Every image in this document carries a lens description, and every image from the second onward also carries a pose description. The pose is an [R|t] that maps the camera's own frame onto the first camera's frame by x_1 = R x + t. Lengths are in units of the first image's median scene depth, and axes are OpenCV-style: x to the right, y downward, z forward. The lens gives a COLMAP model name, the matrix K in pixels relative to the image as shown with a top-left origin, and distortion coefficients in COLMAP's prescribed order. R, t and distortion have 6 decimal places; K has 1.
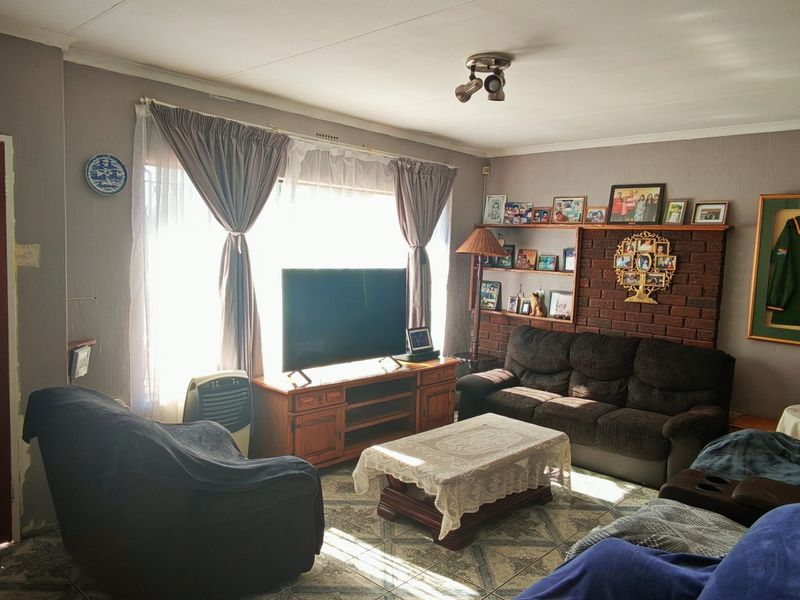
lens RADIAL K [[602.3, 0, 397.6], [0, 602.3, 300.9], [0, 0, 1]] dist [-0.000441, 0.006012]
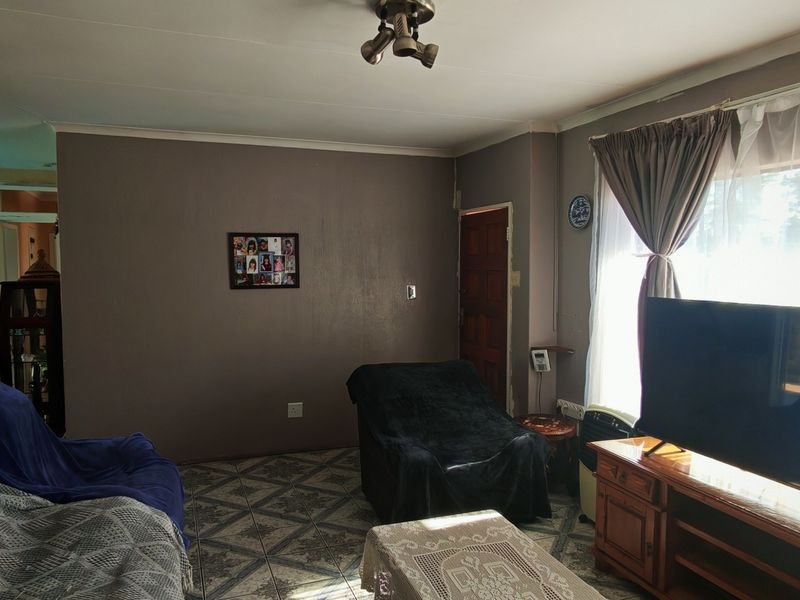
lens RADIAL K [[602.3, 0, 399.3], [0, 602.3, 302.2], [0, 0, 1]] dist [-0.000441, 0.006012]
pose [[-0.437418, 0.016474, -0.899107, 0.514141], [-0.101903, 0.992484, 0.067761, -0.053688], [0.893466, 0.121261, -0.432451, 0.843022]]
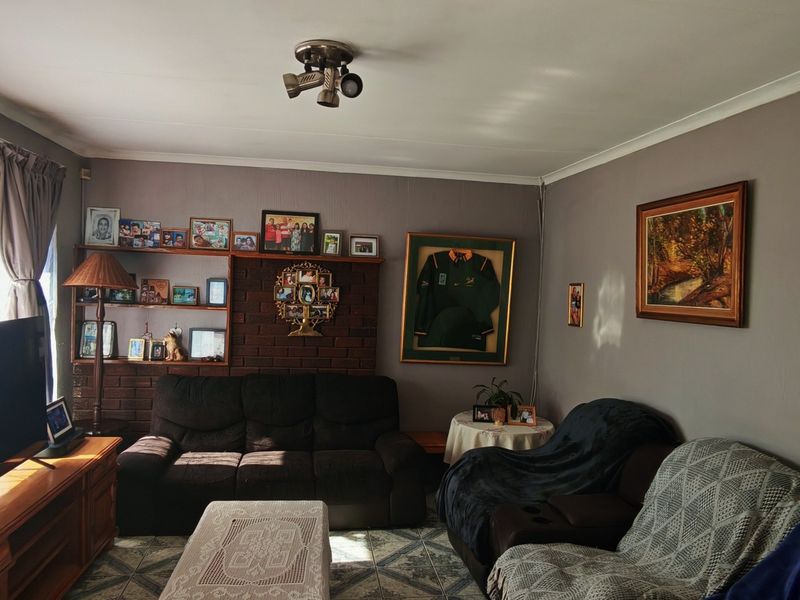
lens RADIAL K [[602.3, 0, 394.6], [0, 602.3, 301.2], [0, 0, 1]] dist [-0.000441, 0.006012]
pose [[0.629124, -0.041592, 0.776192, -0.247296], [0.056311, 0.998382, 0.007857, -0.052559], [-0.775263, 0.038765, 0.630448, 0.288741]]
